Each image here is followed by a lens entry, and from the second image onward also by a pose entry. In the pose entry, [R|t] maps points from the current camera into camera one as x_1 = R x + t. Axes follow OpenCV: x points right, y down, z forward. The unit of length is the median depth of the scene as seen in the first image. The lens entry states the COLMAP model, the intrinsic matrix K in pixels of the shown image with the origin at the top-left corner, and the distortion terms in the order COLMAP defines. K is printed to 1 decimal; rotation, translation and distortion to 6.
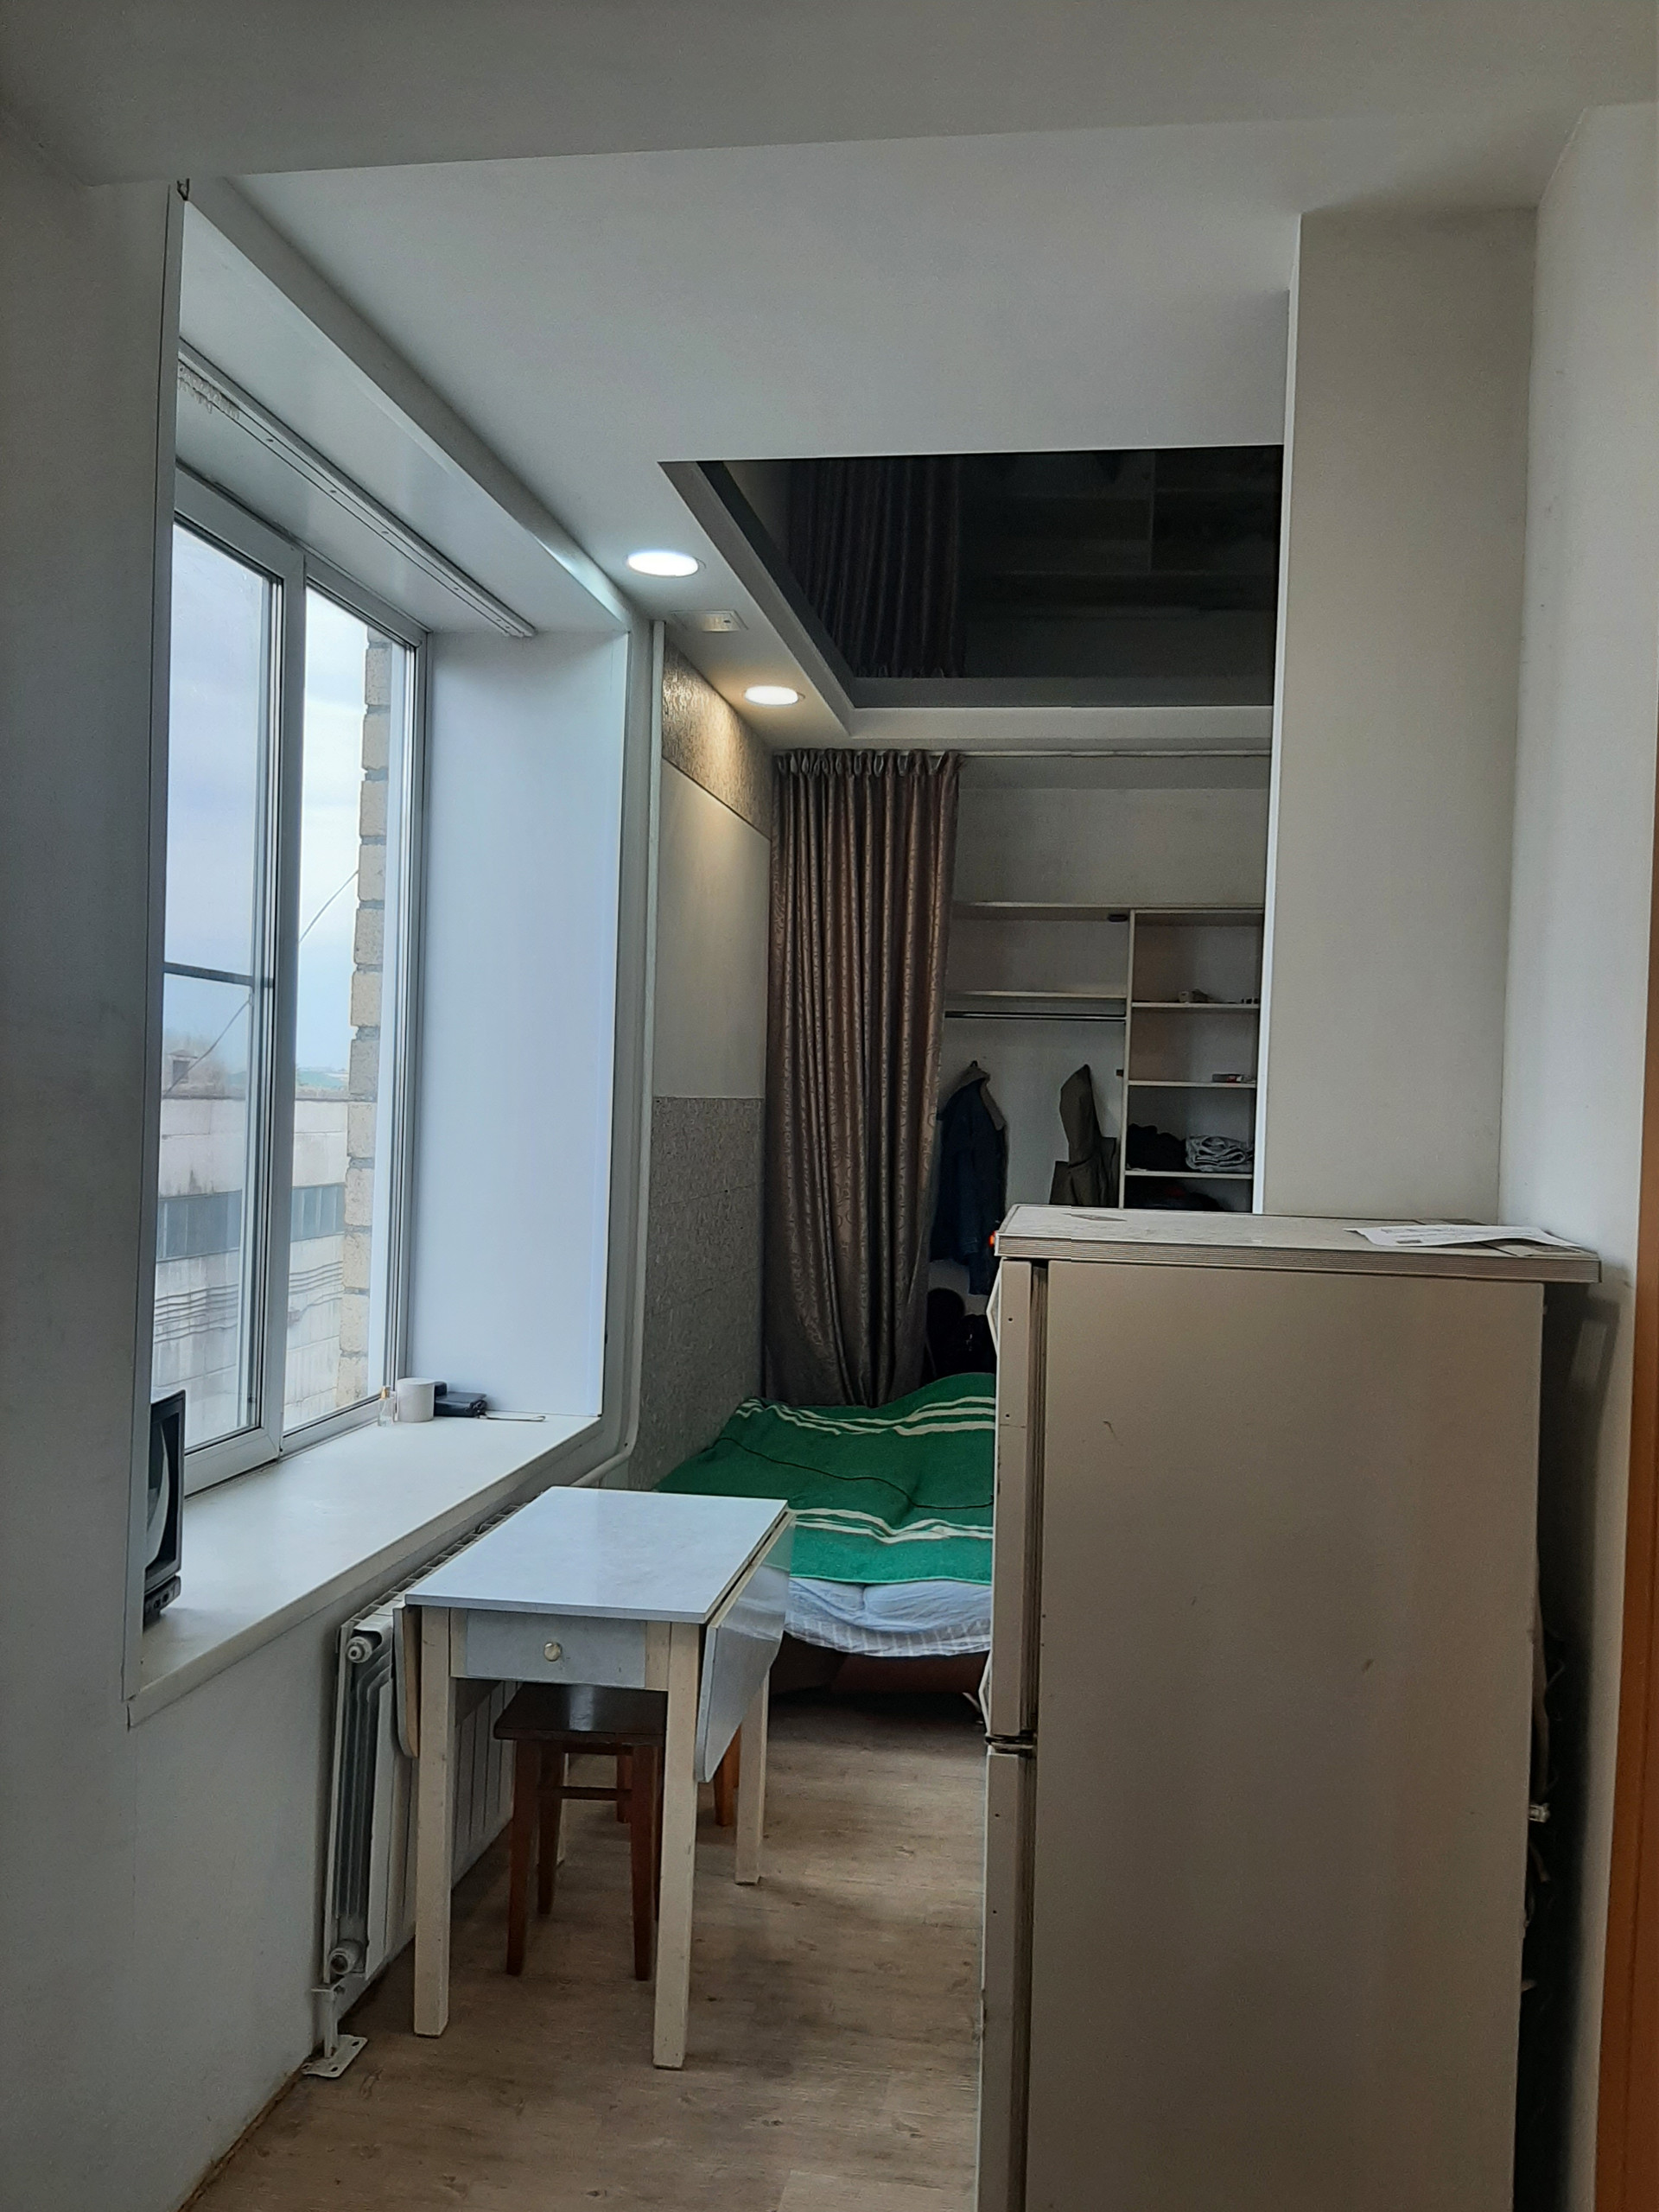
lens RADIAL K [[1756.7, 0, 836.9], [0, 1756.7, 1091.7], [0, 0, 1]] dist [0.075947, -0.134387]
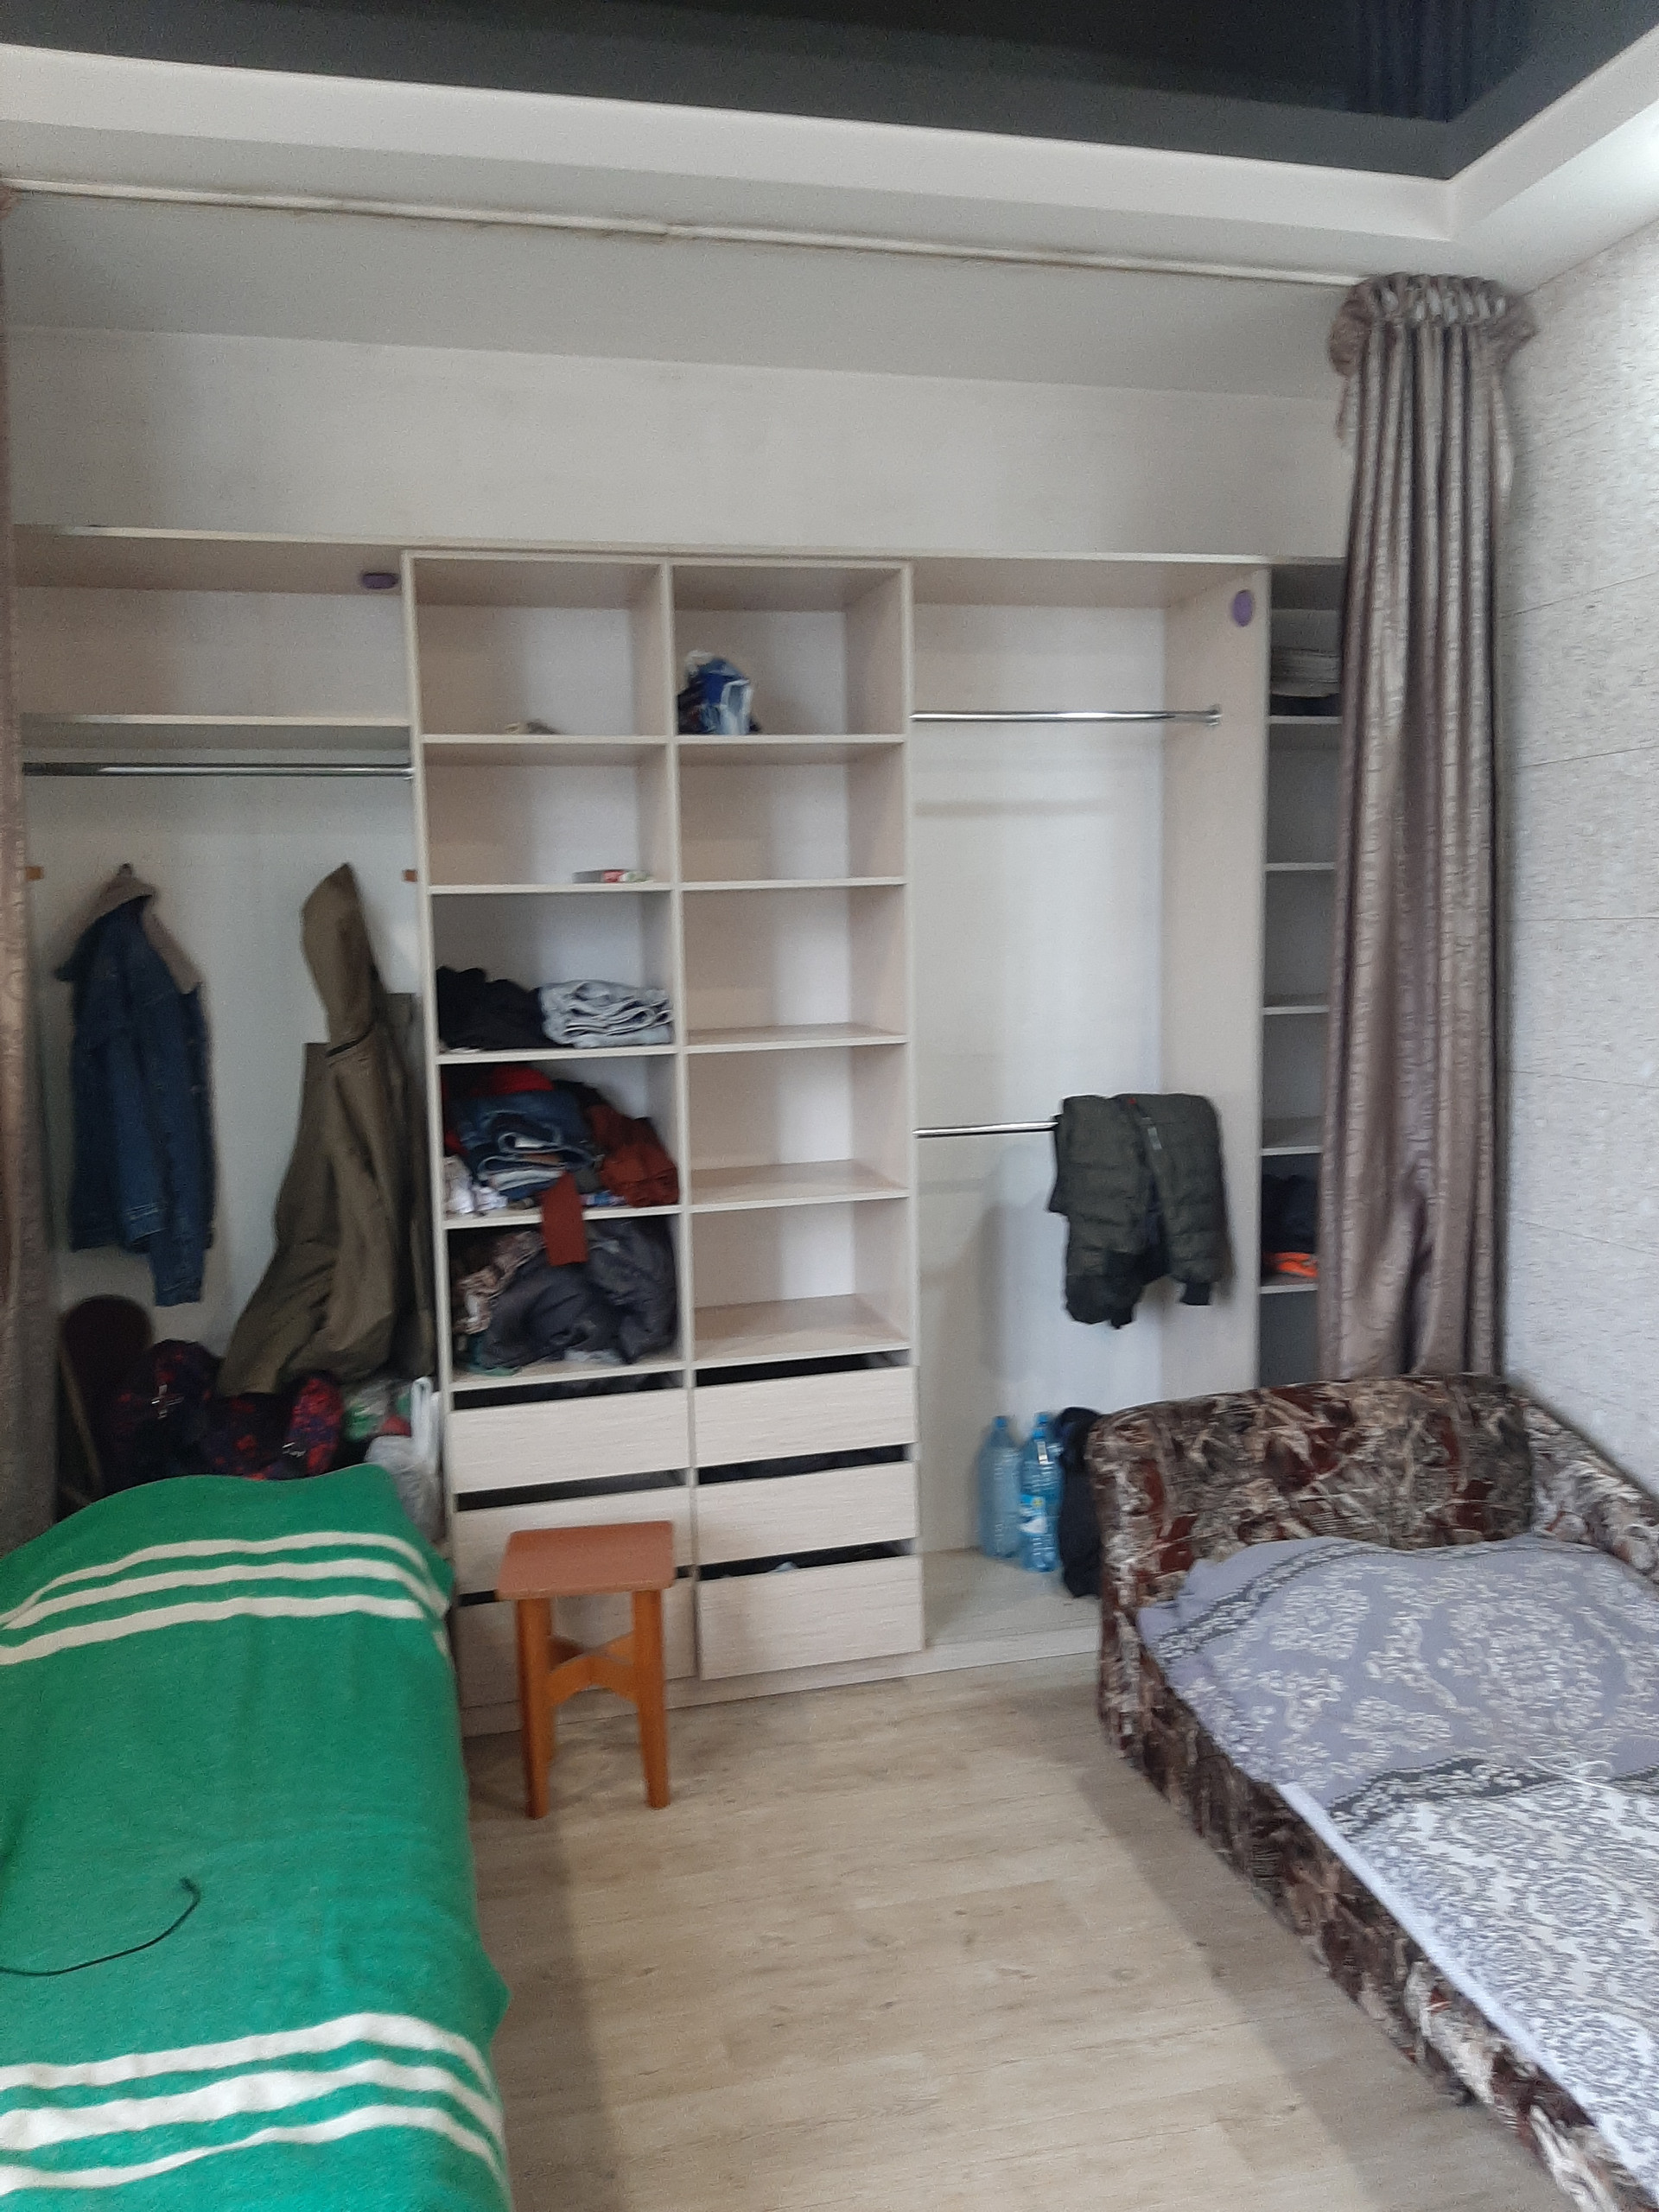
lens RADIAL K [[1756.7, 0, 781.6], [0, 1756.7, 1117.0], [0, 0, 1]] dist [0.075947, -0.134387]
pose [[0.926187, -0.090395, 0.366068, 0.063736], [0.049509, 0.991588, 0.119595, 0.004546], [-0.373799, -0.092644, 0.922871, 0.469701]]
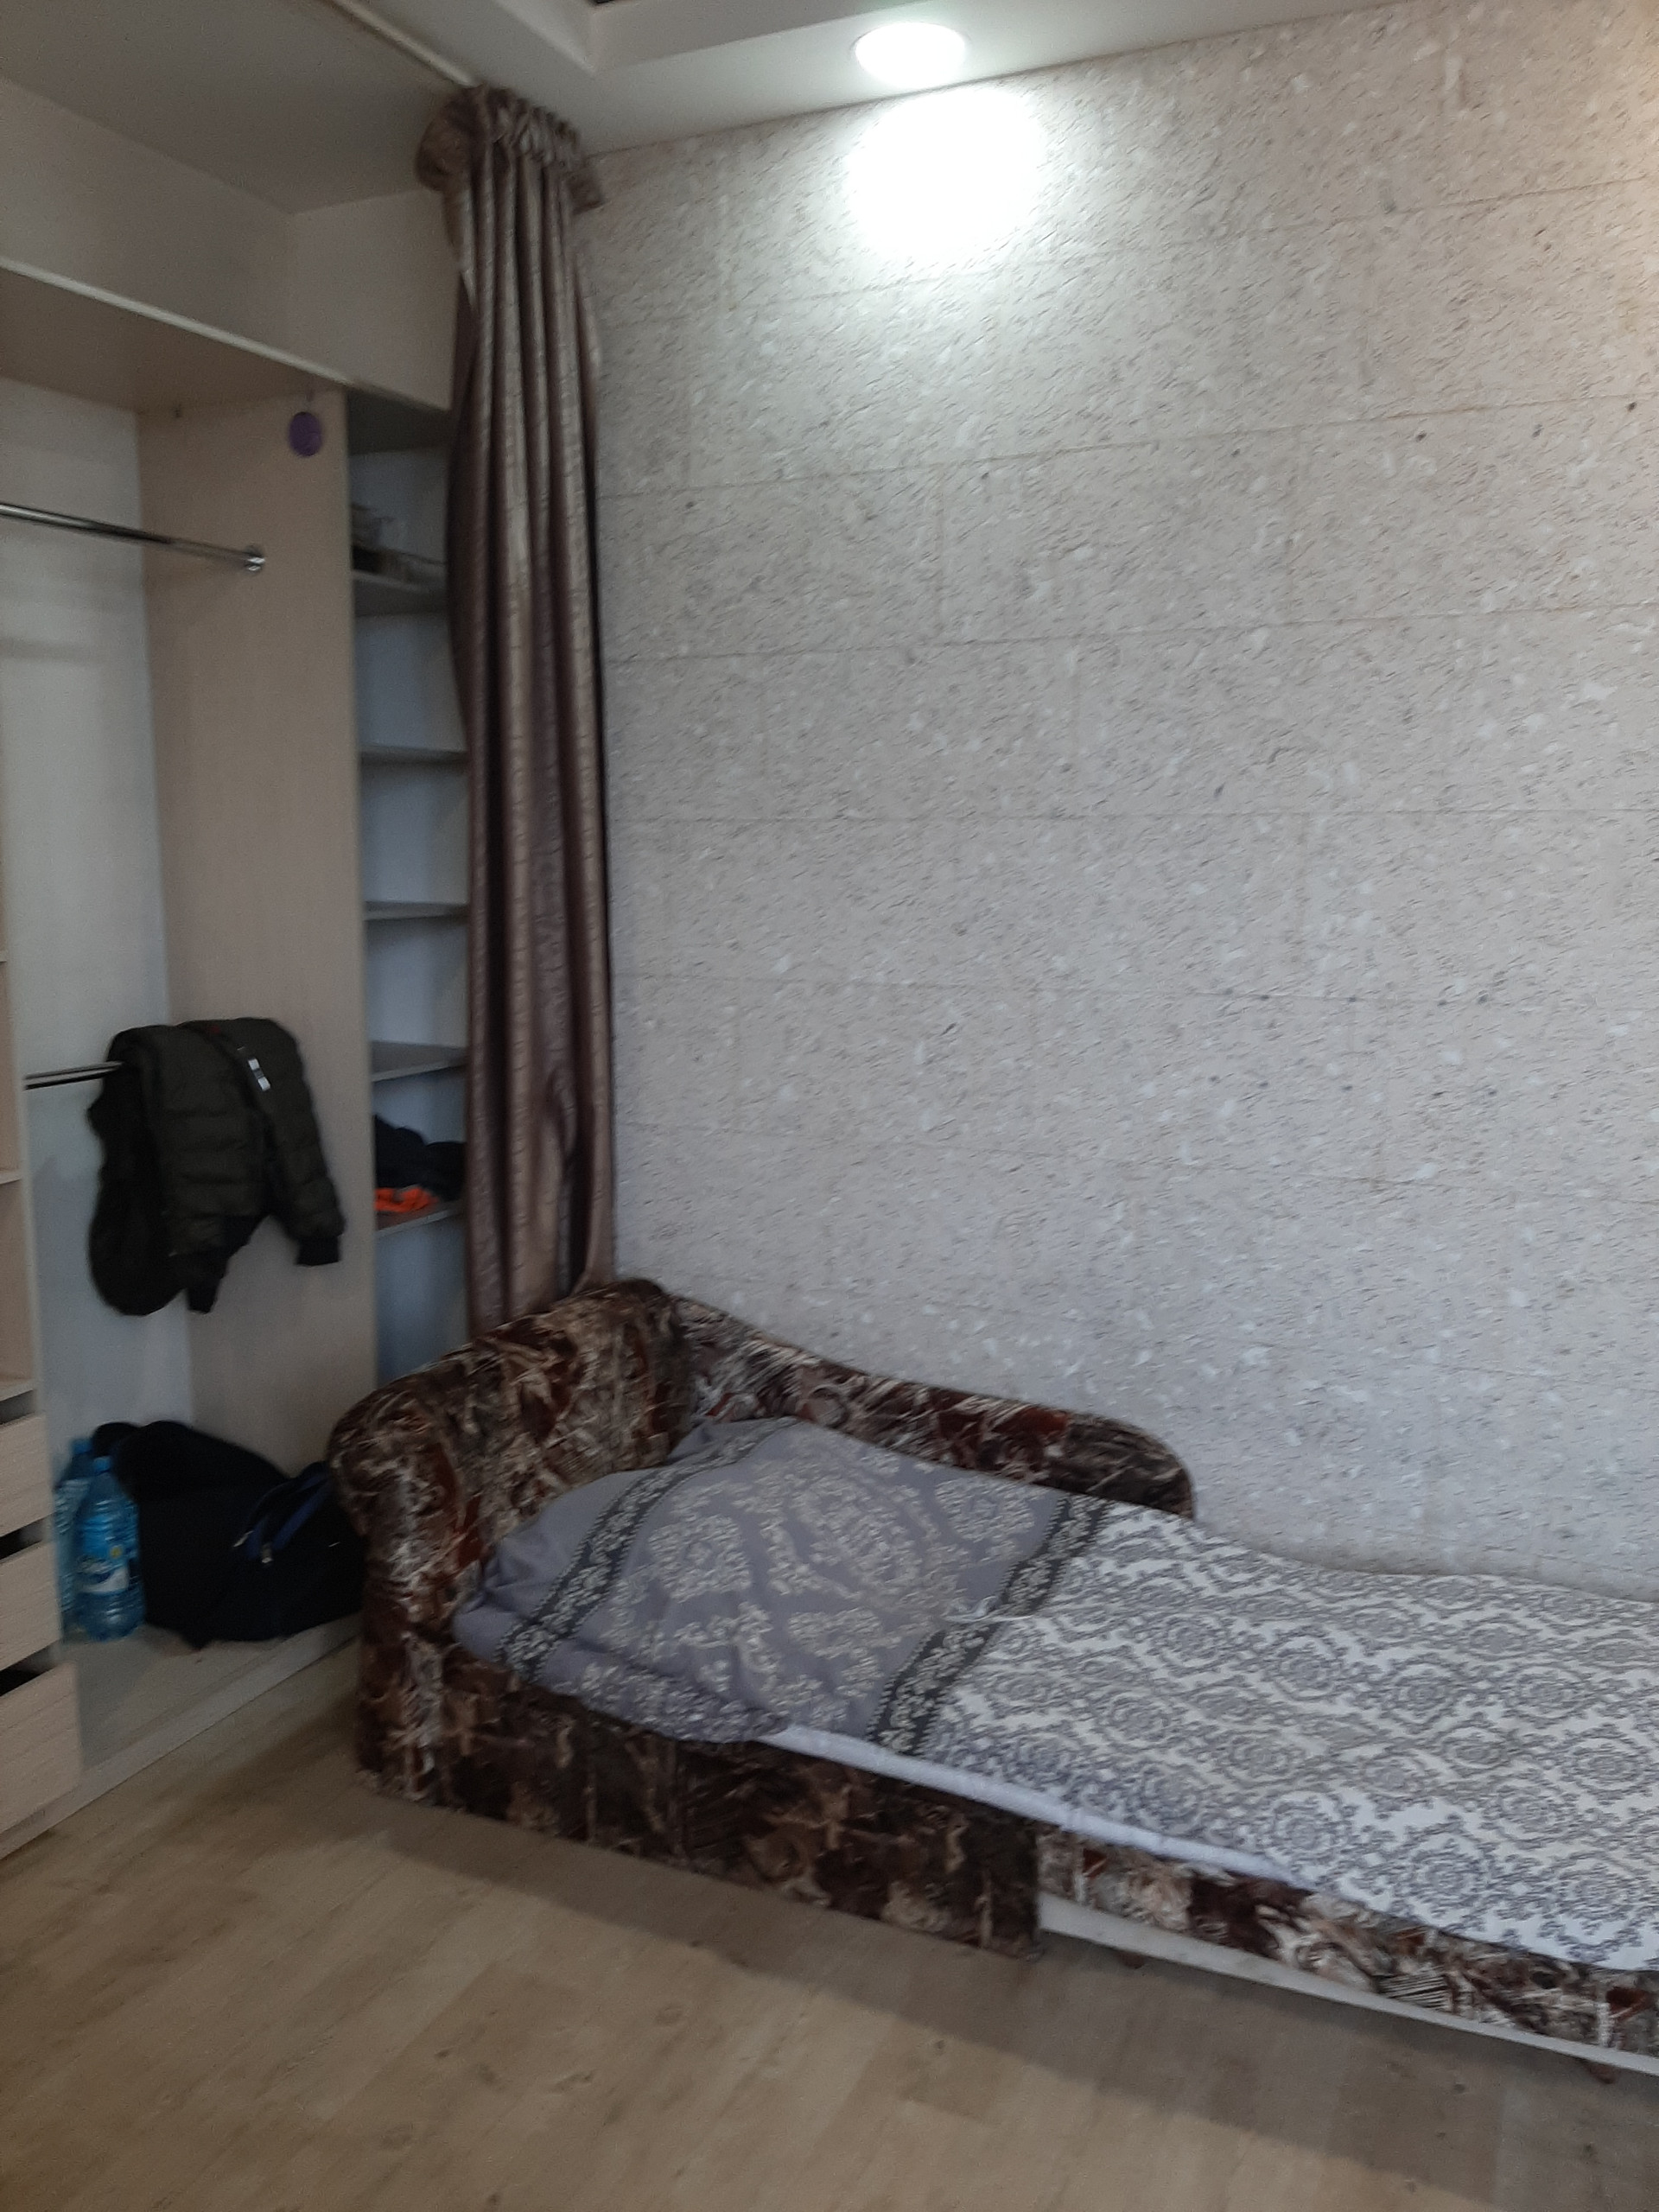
lens RADIAL K [[1756.7, 0, 889.4], [0, 1756.7, 1119.8], [0, 0, 1]] dist [0.075947, -0.134387]
pose [[0.256913, -0.184218, 0.948714, -0.029407], [0.002821, 0.981803, 0.189880, 0.009428], [-0.966430, -0.046107, 0.252758, 0.685261]]
